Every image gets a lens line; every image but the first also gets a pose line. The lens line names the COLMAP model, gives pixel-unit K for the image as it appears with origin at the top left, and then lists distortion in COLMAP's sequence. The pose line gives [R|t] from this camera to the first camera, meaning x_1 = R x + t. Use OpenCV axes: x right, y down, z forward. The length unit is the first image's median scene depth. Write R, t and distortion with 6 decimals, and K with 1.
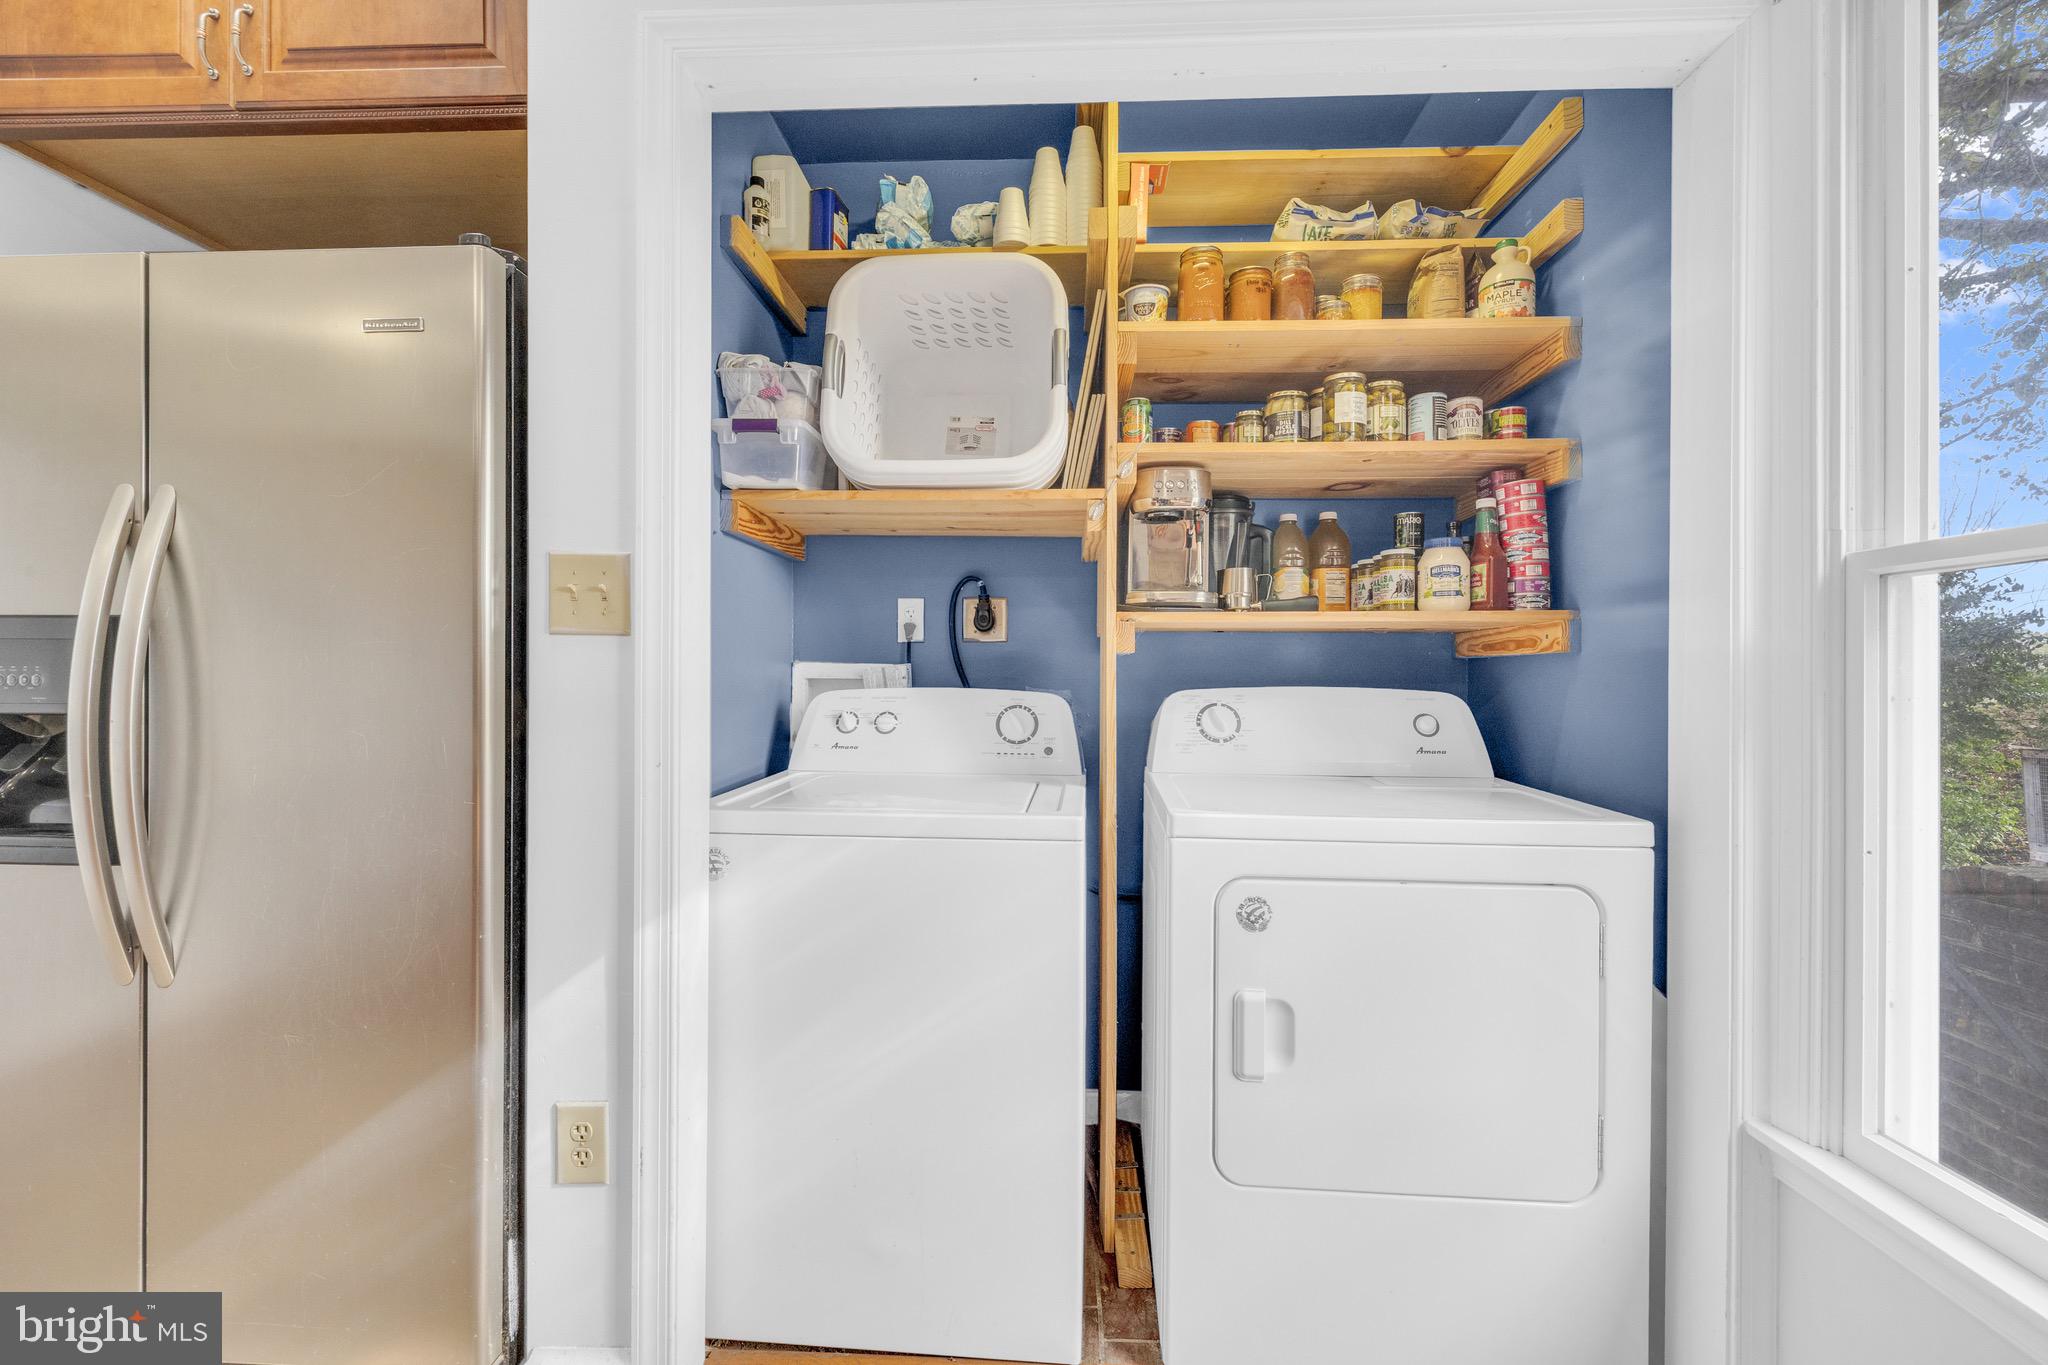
lens RADIAL K [[861.0, 0, 1031.1], [0, 861.0, 671.9], [0, 0, 1]] dist [-0.000544, 0.000056]
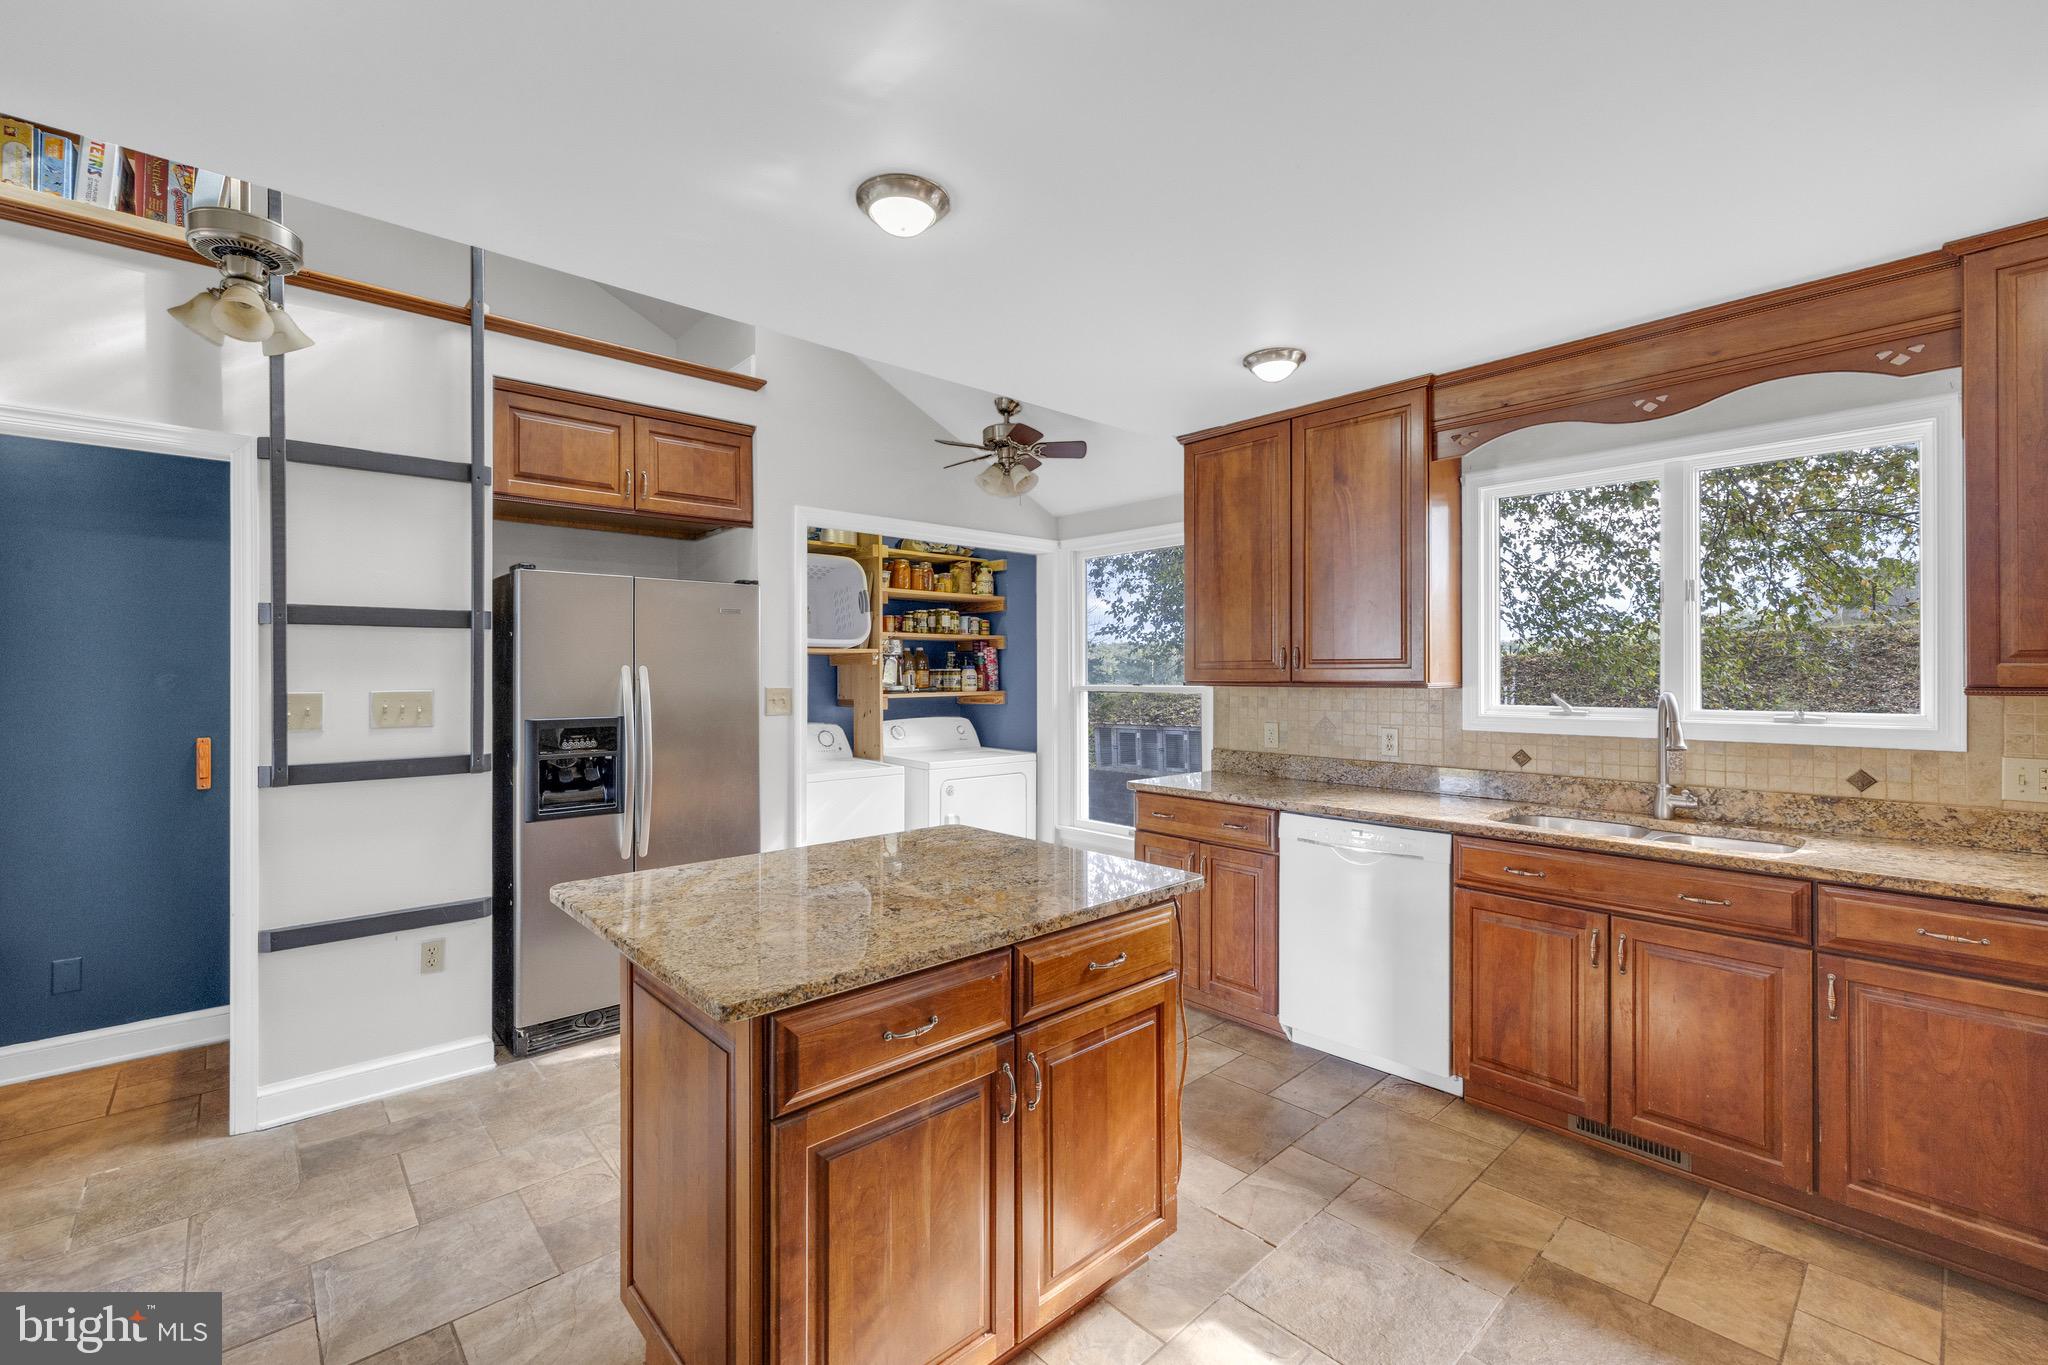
lens RADIAL K [[861.0, 0, 1031.1], [0, 861.0, 671.9], [0, 0, 1]] dist [-0.000544, 0.000056]
pose [[0.706517, -0.005264, 0.707676, -1.448673], [0.003553, 0.999986, 0.003892, -0.146182], [-0.707687, -0.000235, 0.706526, -1.217295]]
